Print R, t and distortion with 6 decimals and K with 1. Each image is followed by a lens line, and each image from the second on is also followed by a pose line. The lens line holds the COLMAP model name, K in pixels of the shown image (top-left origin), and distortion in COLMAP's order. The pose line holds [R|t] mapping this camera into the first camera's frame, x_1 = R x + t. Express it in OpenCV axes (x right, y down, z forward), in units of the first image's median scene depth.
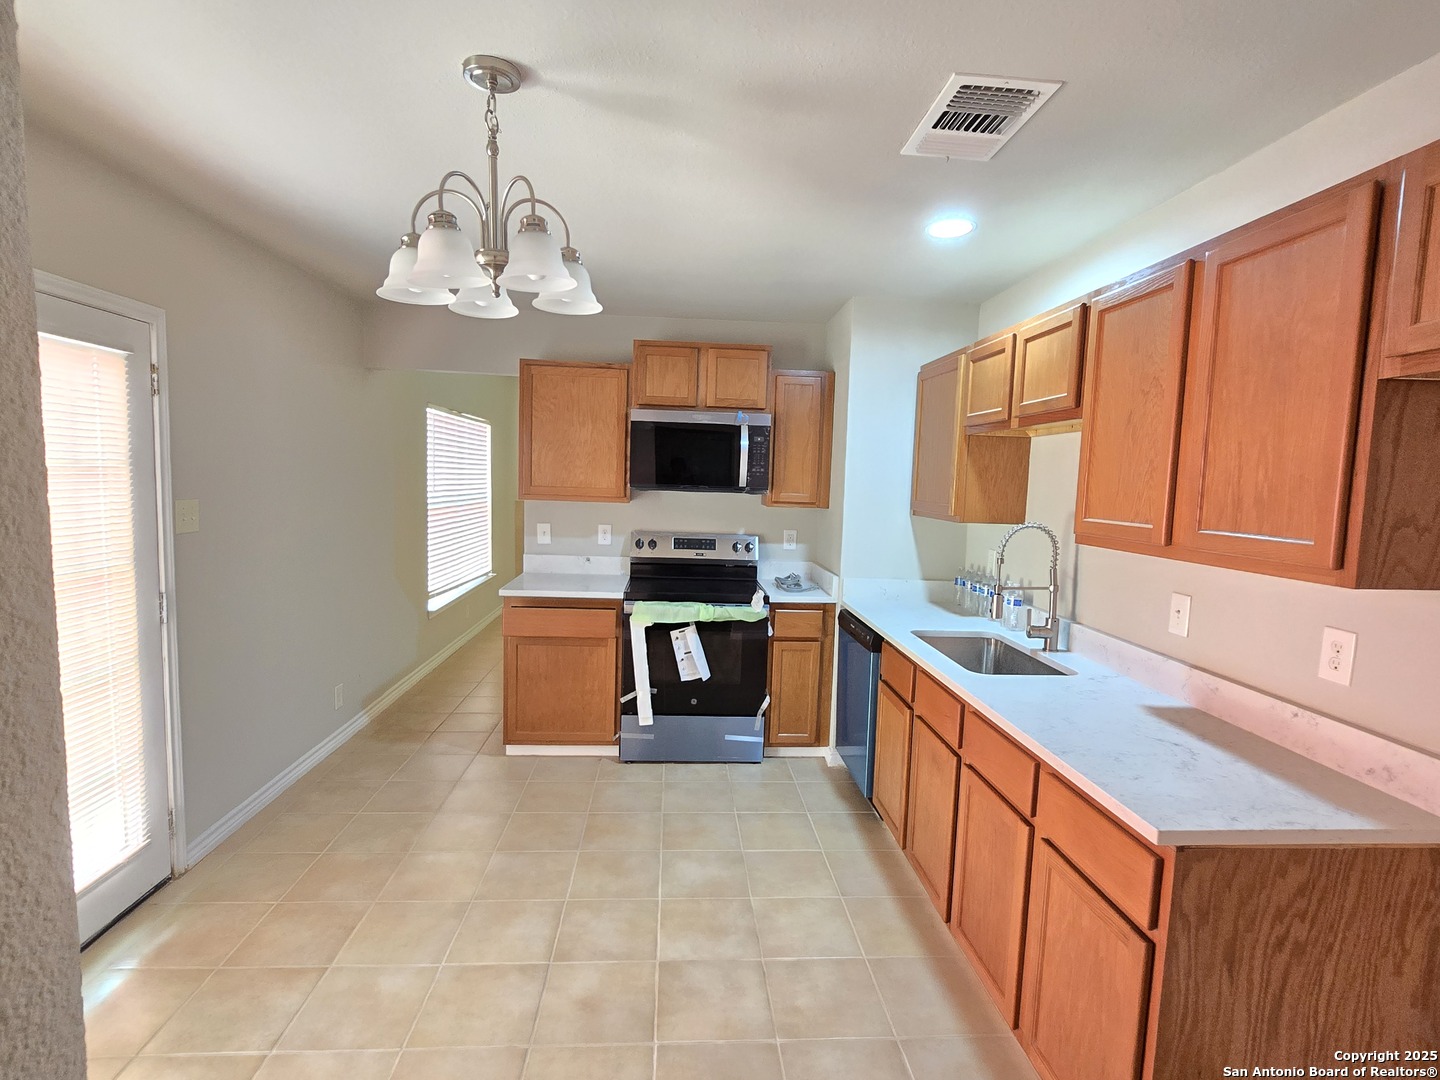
lens RADIAL K [[717.3, 0, 723.9], [0, 717.3, 550.1], [0, 0, 1]] dist [-0.010419, 0.003132]
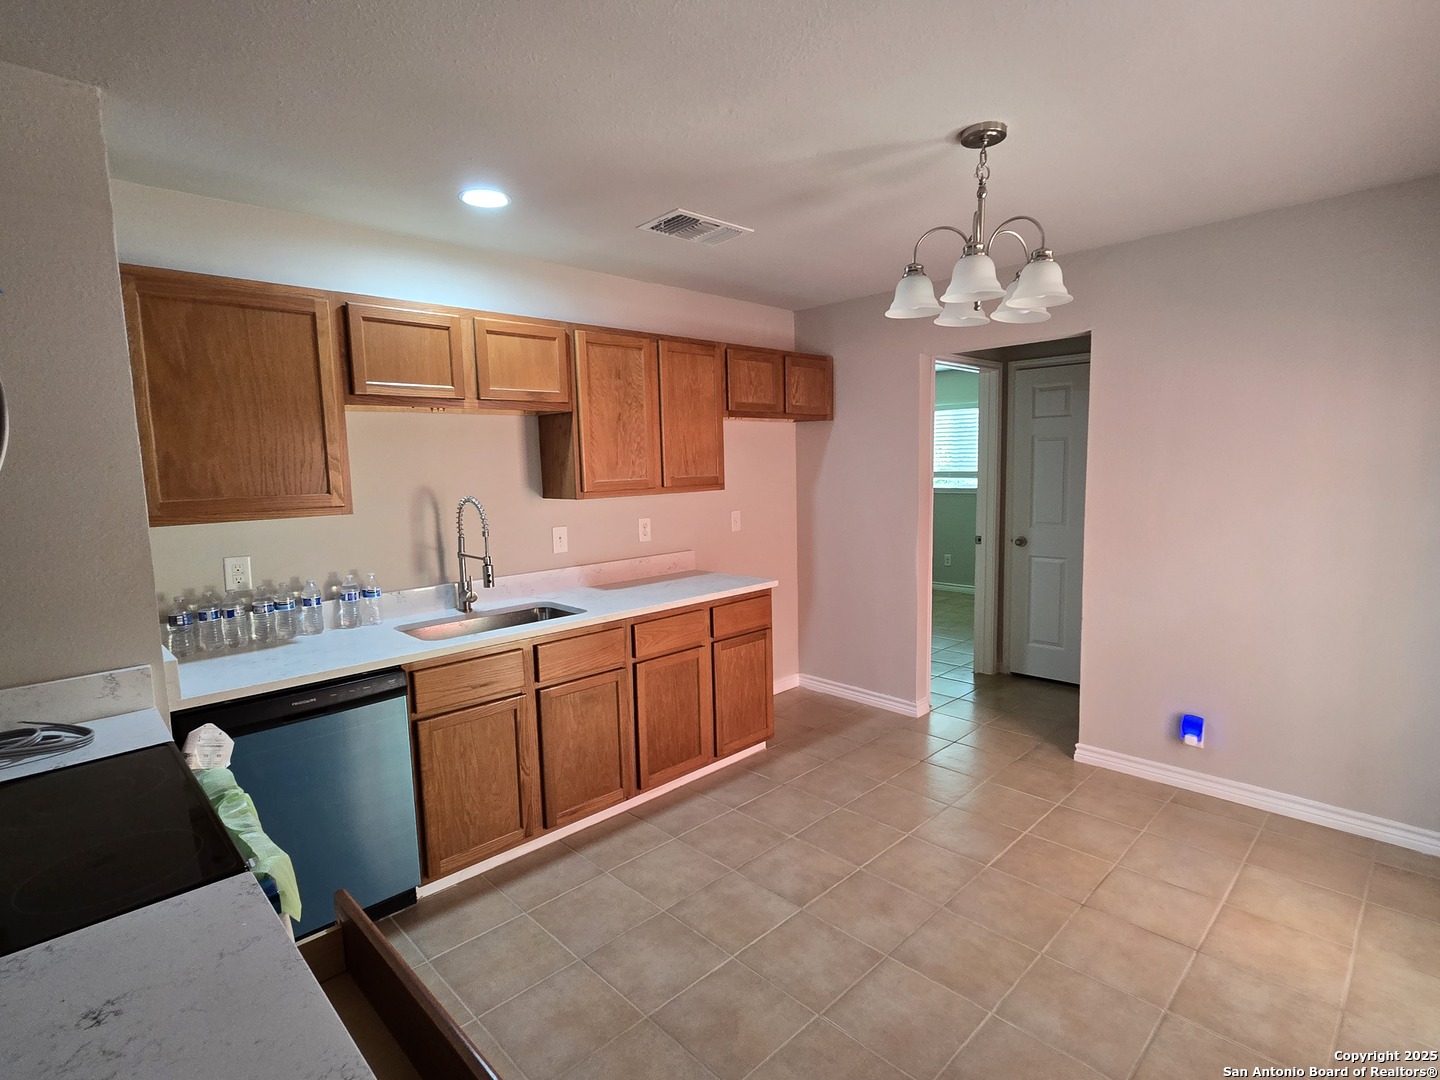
lens RADIAL K [[717.3, 0, 721.7], [0, 717.3, 550.4], [0, 0, 1]] dist [-0.010419, 0.003132]
pose [[-0.645126, -0.108939, 0.756270, -0.478686], [0.083301, 0.973856, 0.211341, -0.115266], [-0.759522, 0.199340, -0.619186, 1.028566]]
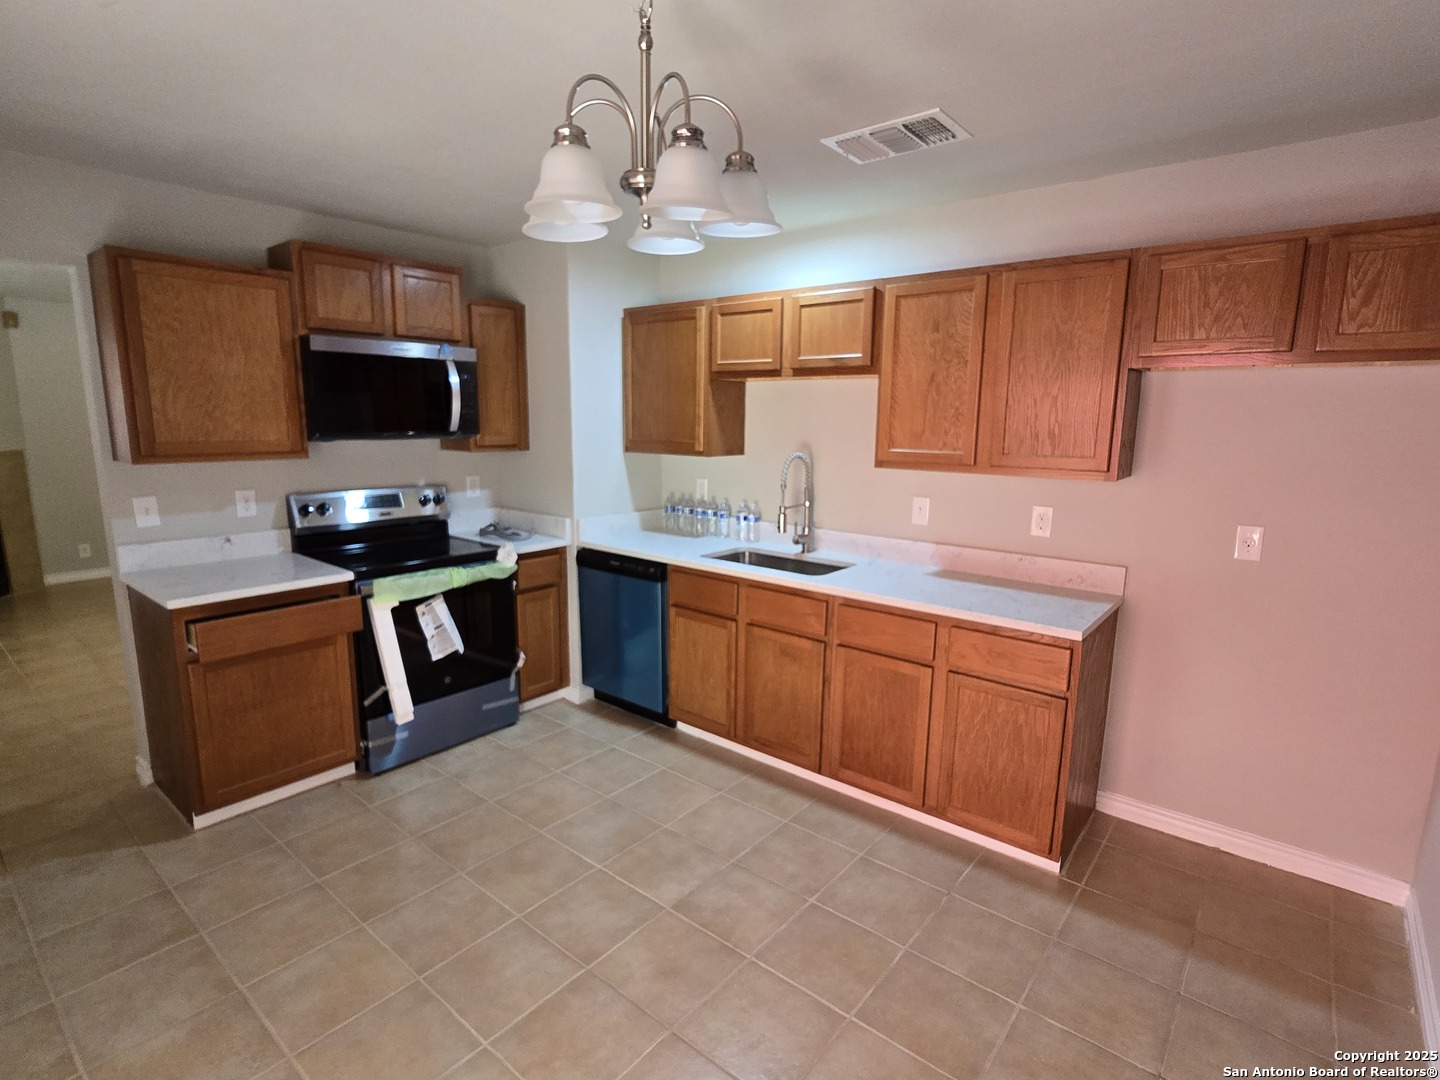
lens RADIAL K [[717.3, 0, 723.8], [0, 717.3, 551.1], [0, 0, 1]] dist [-0.010419, 0.003132]
pose [[0.685855, -0.158627, 0.710239, -0.426663], [0.083629, 0.986669, 0.139608, -0.041073], [-0.722917, -0.036355, 0.689978, 0.159287]]
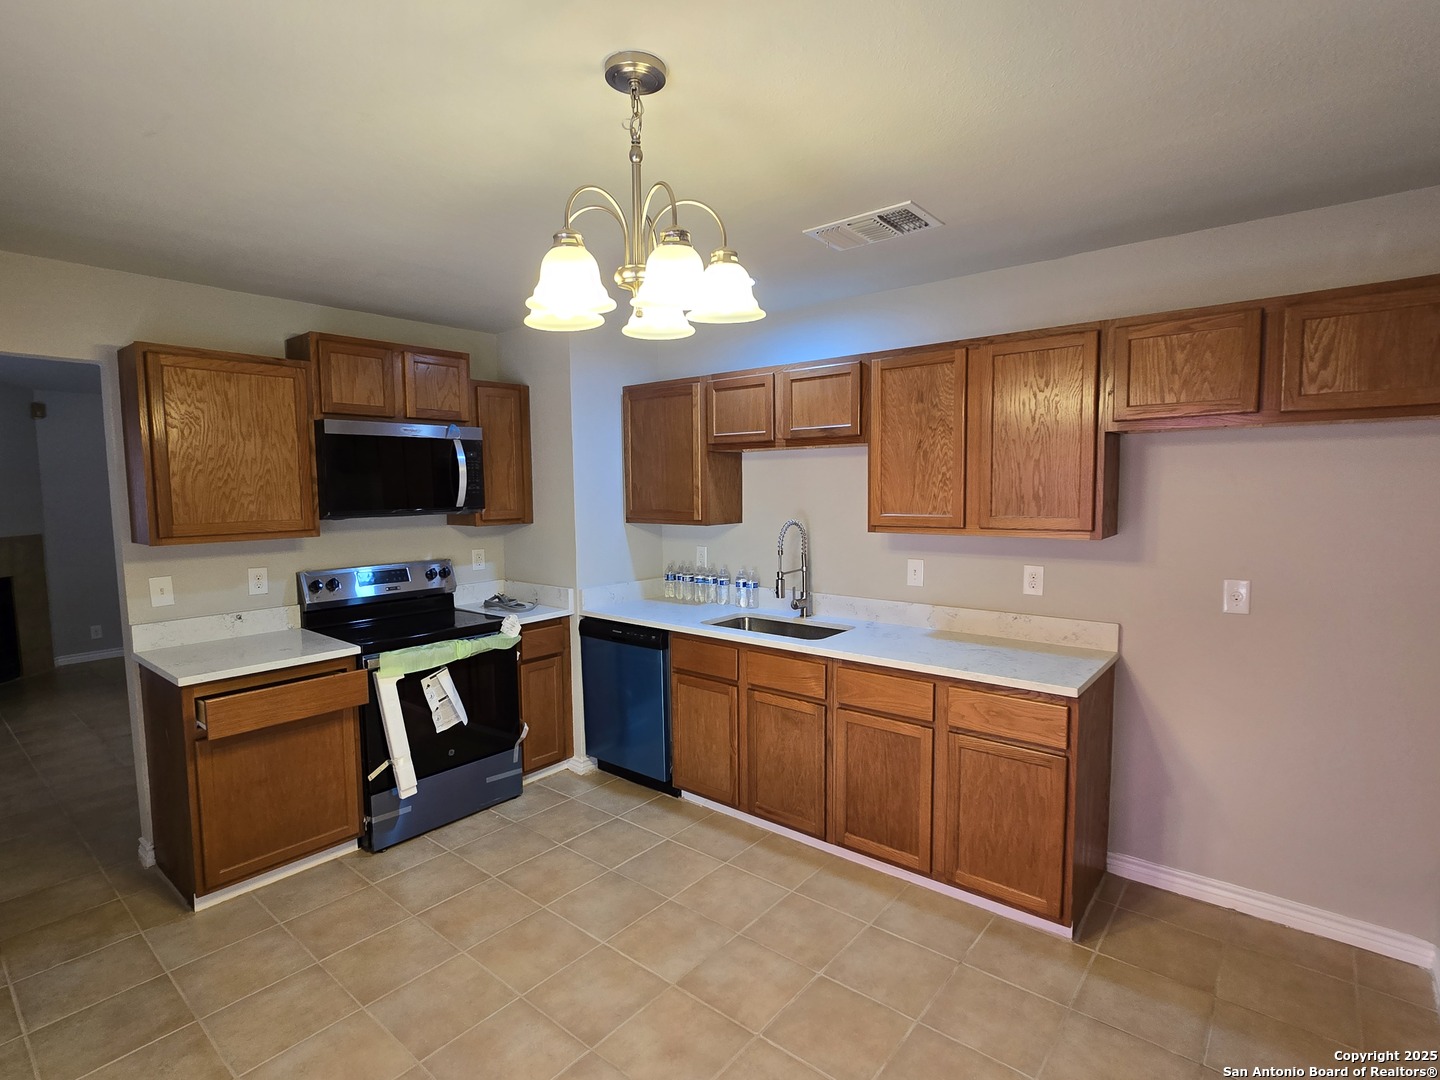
lens RADIAL K [[717.3, 0, 721.8], [0, 717.3, 550.1], [0, 0, 1]] dist [-0.010419, 0.003132]
pose [[0.688920, -0.107832, 0.716771, -0.435469], [0.108127, 0.993096, 0.045477, -0.042183], [-0.716727, 0.046172, 0.695824, 0.141615]]
